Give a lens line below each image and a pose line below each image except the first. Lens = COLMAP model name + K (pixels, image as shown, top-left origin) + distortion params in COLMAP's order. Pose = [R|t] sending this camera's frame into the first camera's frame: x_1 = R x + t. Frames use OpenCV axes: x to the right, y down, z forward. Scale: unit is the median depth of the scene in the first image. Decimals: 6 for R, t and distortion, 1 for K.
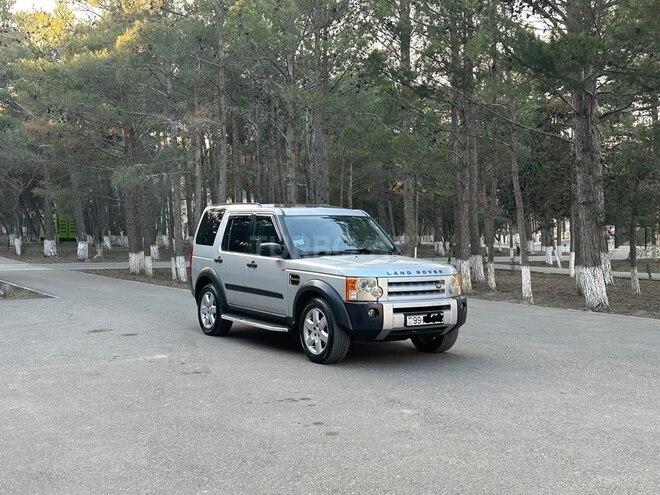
lens RADIAL K [[804.1, 0, 325.1], [0, 804.1, 247.5], [0, 0, 1]] dist [0.090238, -0.039215]
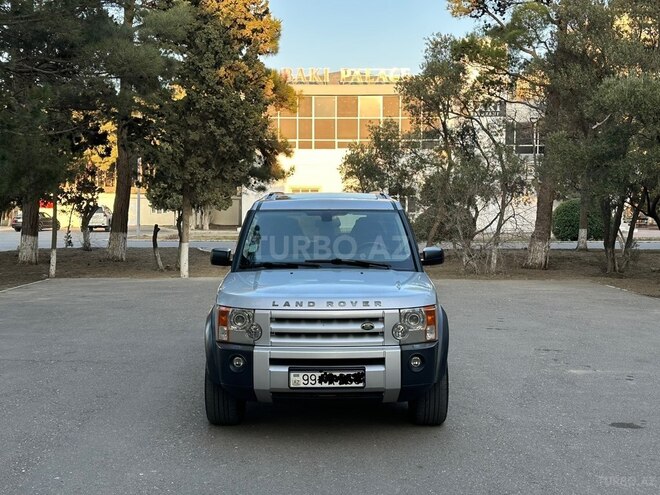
lens RADIAL K [[804.1, 0, 325.1], [0, 804.1, 247.5], [0, 0, 1]] dist [0.090238, -0.039215]
pose [[0.840191, 0.018079, -0.541989, 0.451502], [-0.000035, 0.999446, 0.033285, -0.034392], [0.542290, -0.027947, 0.839726, 0.453005]]
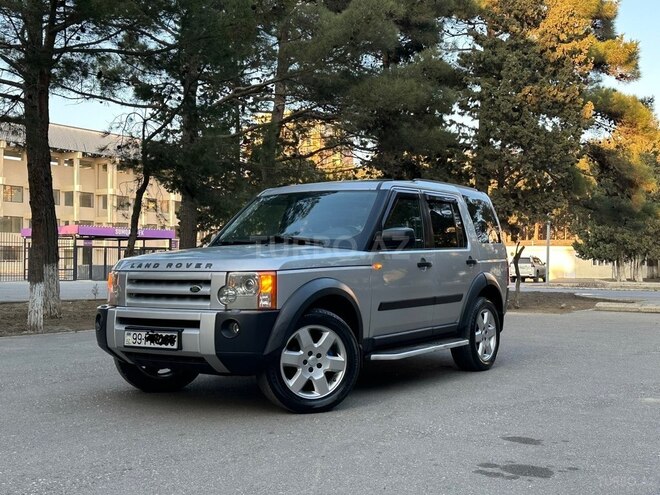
lens RADIAL K [[805.5, 0, 330.0], [0, 805.5, 247.5], [0, 0, 1]] dist [0.179822, -0.447441]
pose [[0.397924, -0.026740, -0.917029, 0.740636], [-0.017324, 0.999178, -0.036653, 0.037607], [0.917255, 0.030472, 0.397133, 0.846658]]
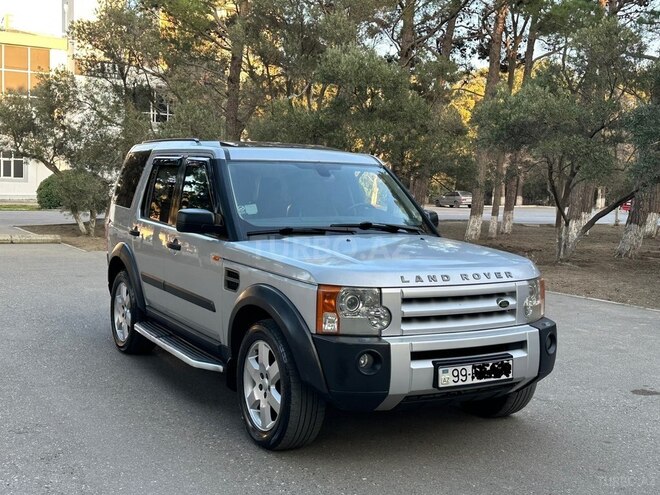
lens RADIAL K [[805.5, 0, 330.0], [0, 805.5, 247.5], [0, 0, 1]] dist [0.179822, -0.447441]
pose [[0.998841, 0.019336, -0.044079, 0.052748], [-0.016549, 0.997894, 0.062721, -0.017238], [0.045199, -0.061919, 0.997057, 0.483453]]
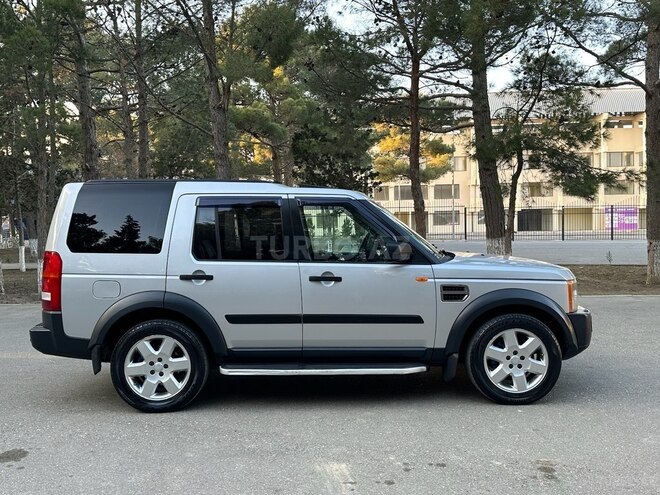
lens RADIAL K [[804.1, 0, 325.1], [0, 804.1, 247.5], [0, 0, 1]] dist [0.090238, -0.039215]
pose [[0.502797, -0.050685, 0.862917, -0.707138], [0.028872, 0.998707, 0.041838, -0.031536], [-0.863922, 0.003878, 0.503611, 0.775796]]
